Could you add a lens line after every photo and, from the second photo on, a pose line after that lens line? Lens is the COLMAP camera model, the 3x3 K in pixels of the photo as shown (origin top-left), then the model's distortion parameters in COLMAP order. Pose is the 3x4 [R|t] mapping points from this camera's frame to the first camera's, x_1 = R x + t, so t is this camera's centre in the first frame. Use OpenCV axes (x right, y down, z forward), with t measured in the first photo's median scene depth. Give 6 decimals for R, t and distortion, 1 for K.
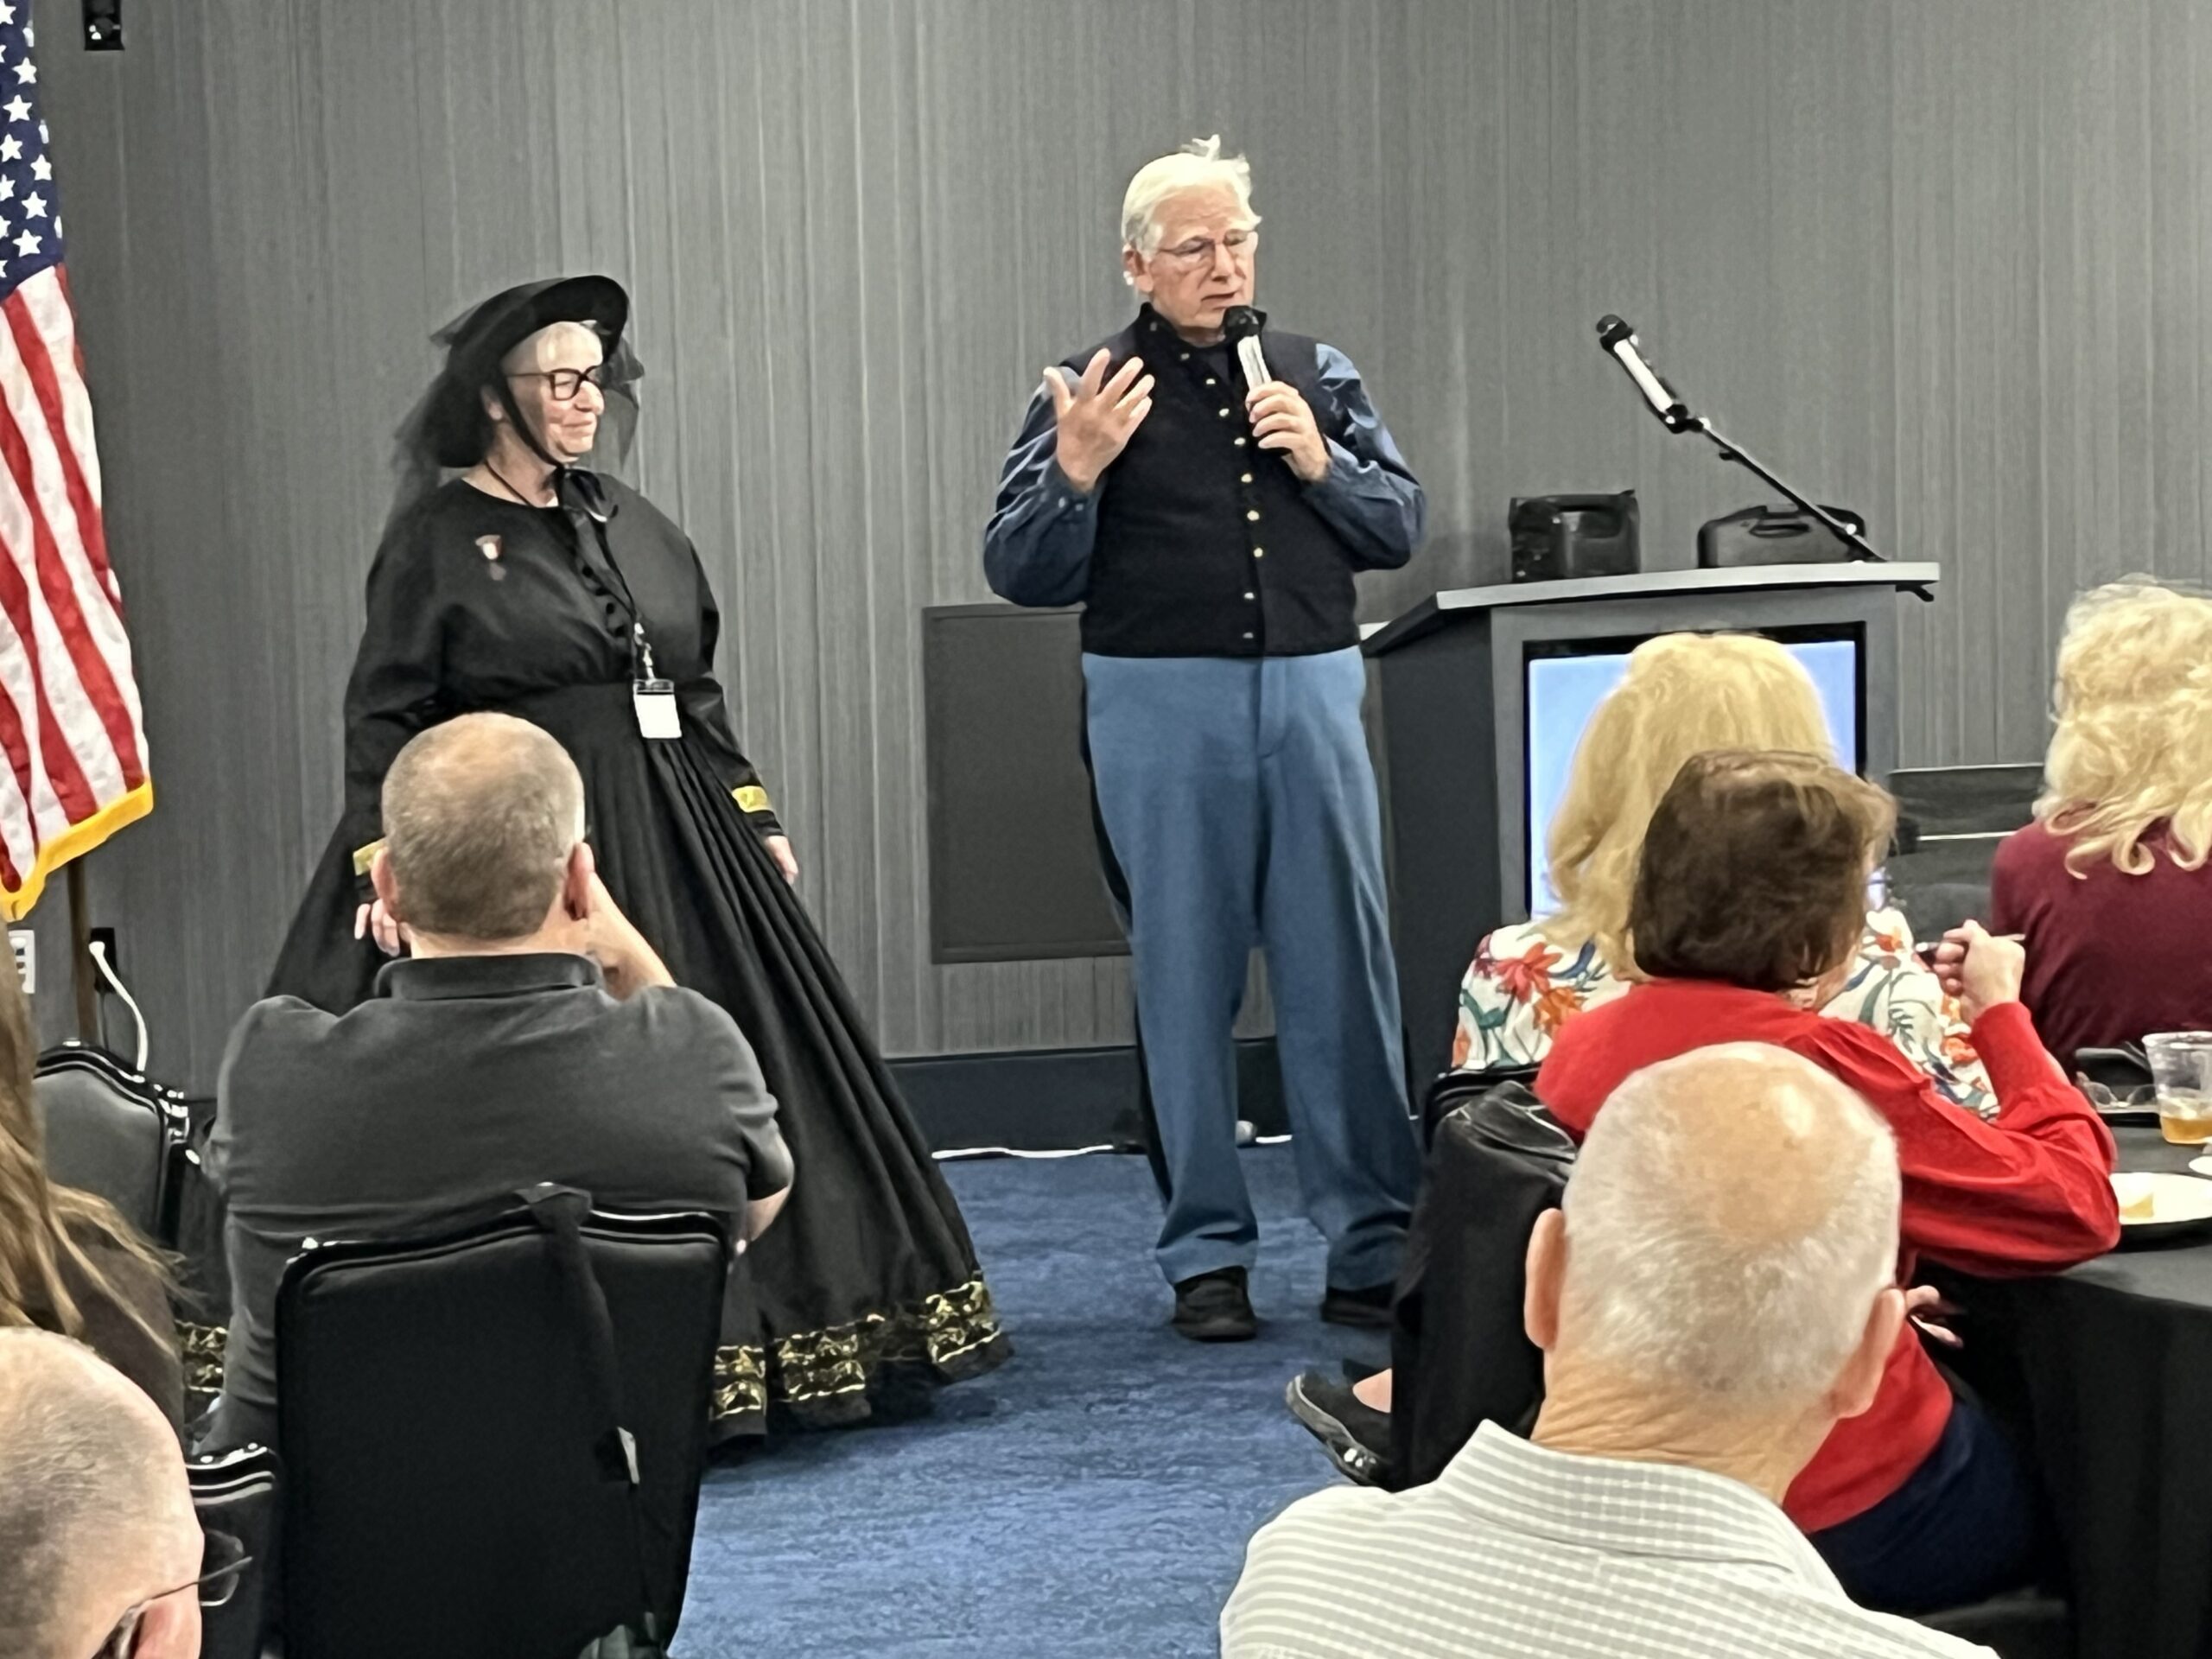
lens RADIAL K [[5610.1, 0, 1038.2], [0, 5610.1, 956.6], [0, 0, 1]] dist [-0.022225, 0.625844]
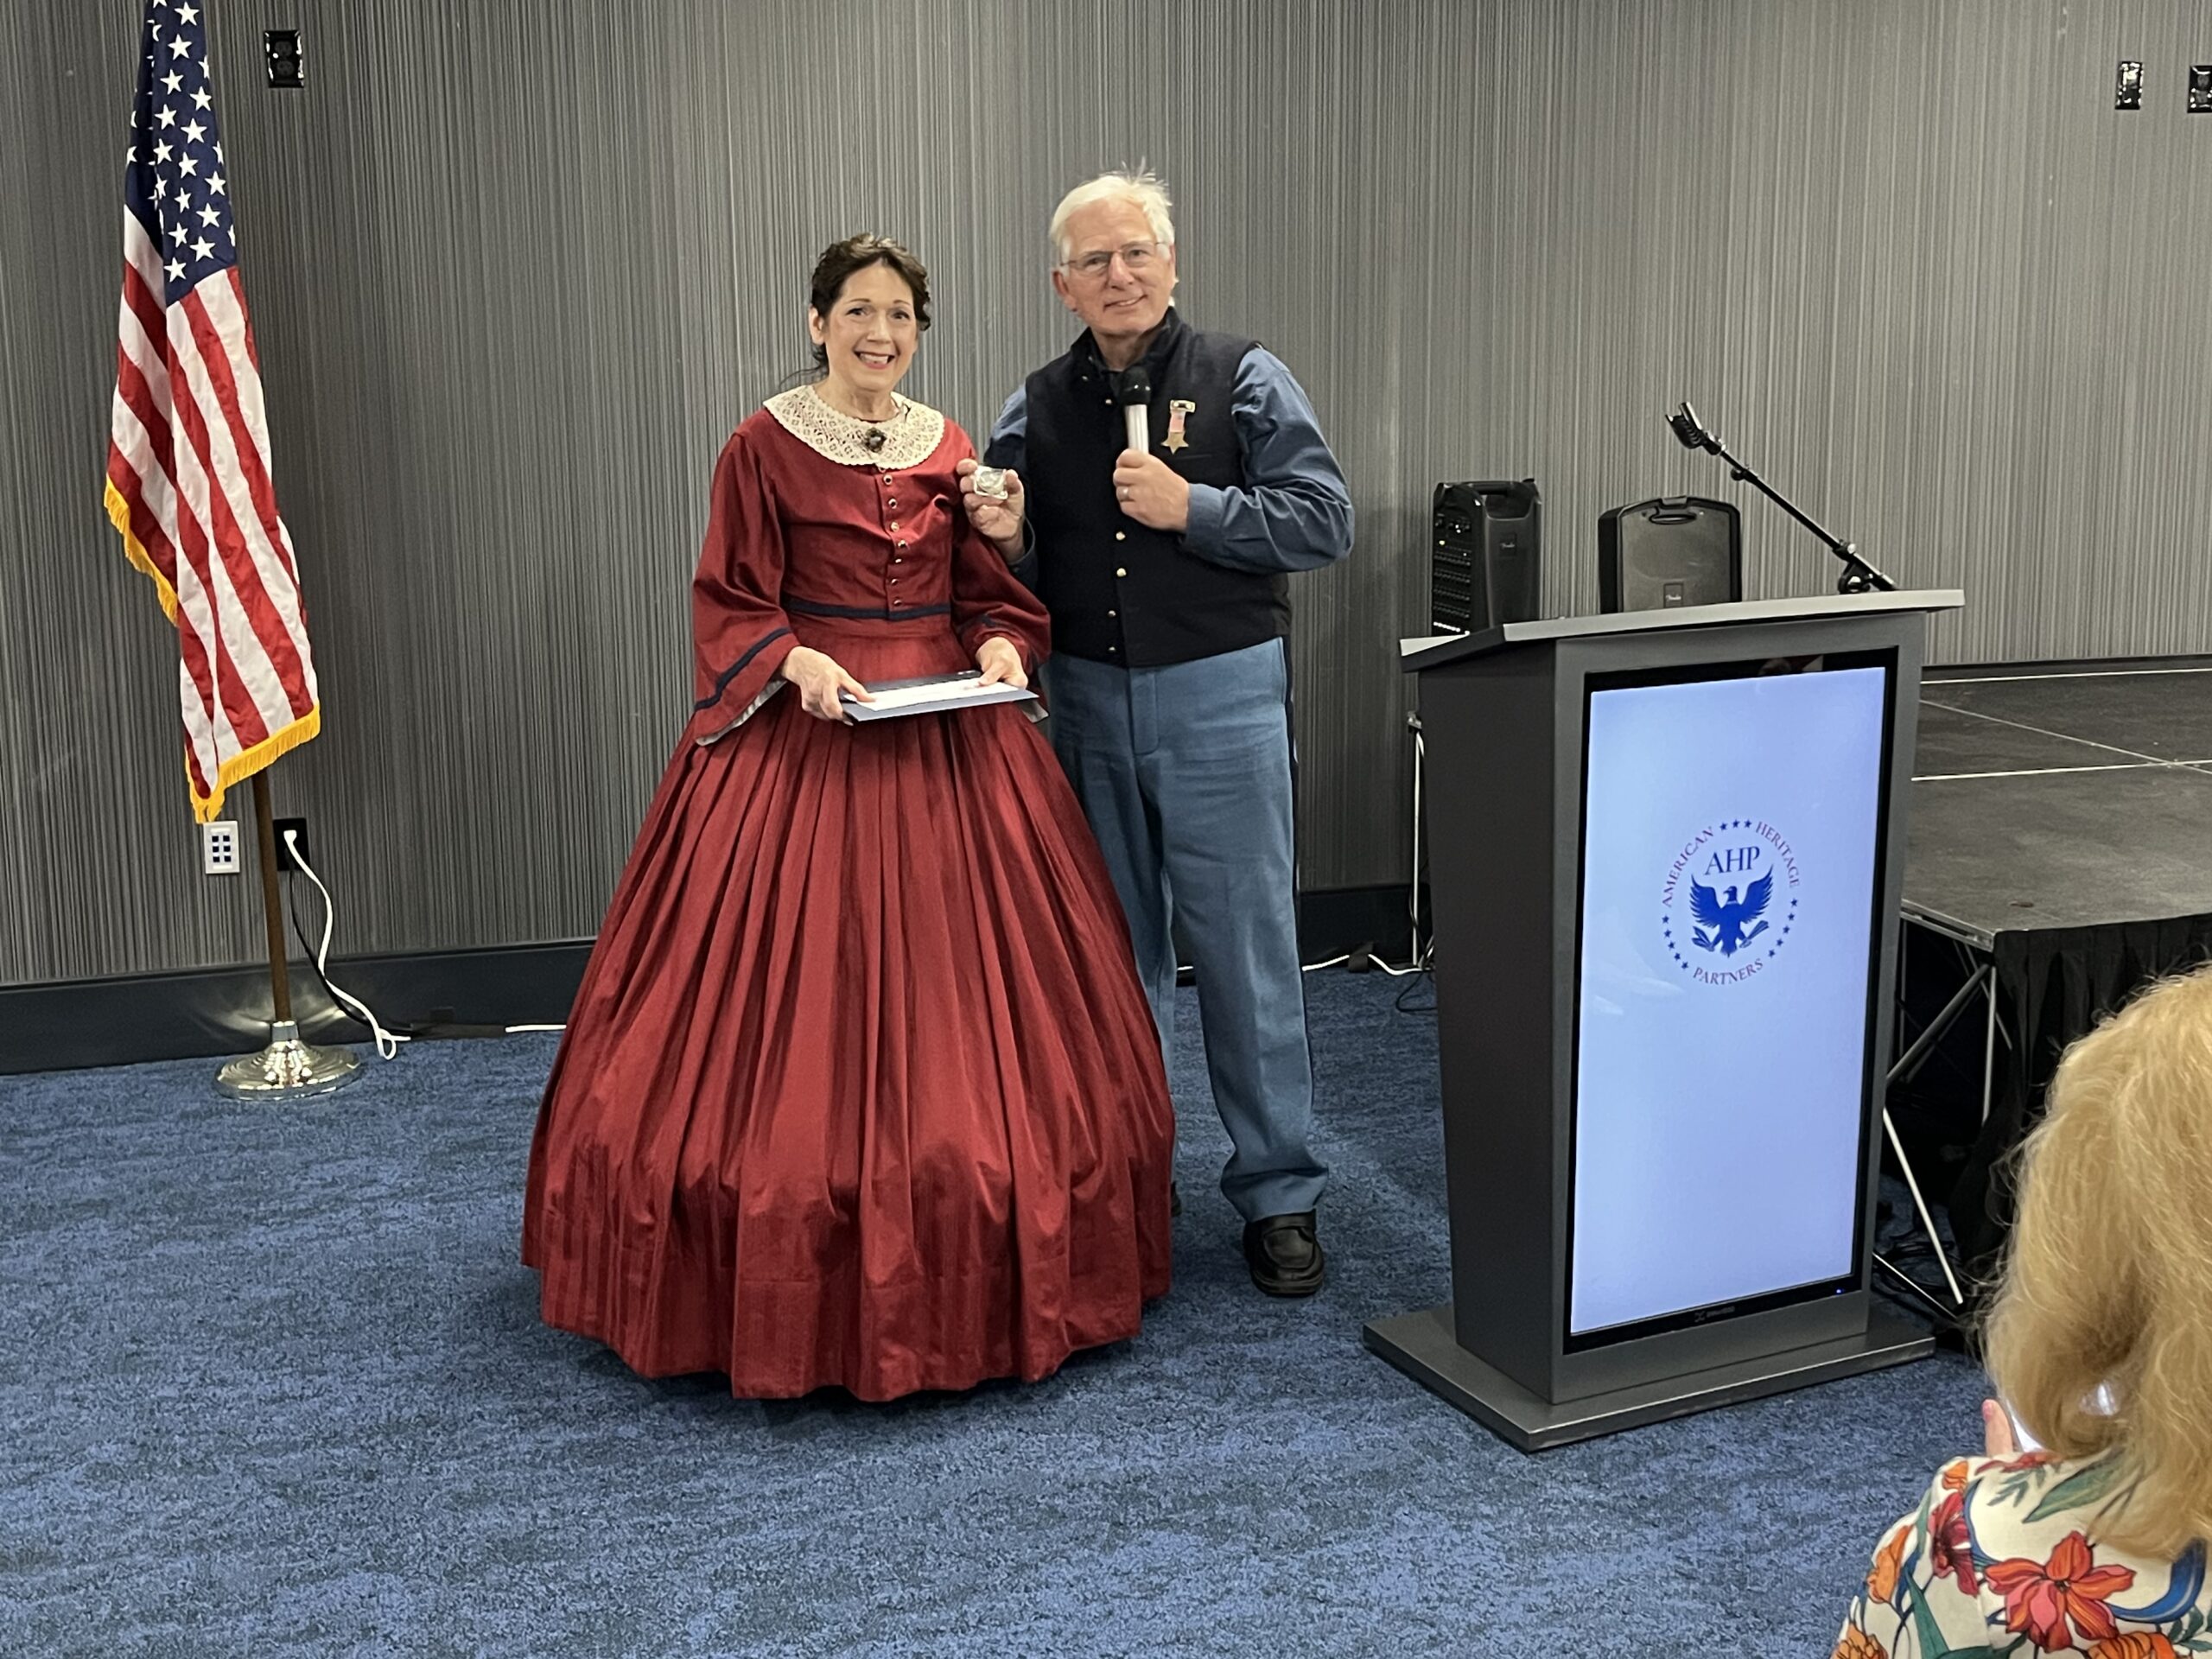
lens RADIAL K [[2686.0, 0, 1122.4], [0, 2686.0, 825.4], [0, 0, 1]] dist [0.014299, -0.021931]
pose [[0.998984, 0.013879, 0.042873, -0.012029], [-0.016695, 0.997676, 0.066053, -0.047790], [-0.041857, -0.066701, 0.996895, 0.427622]]
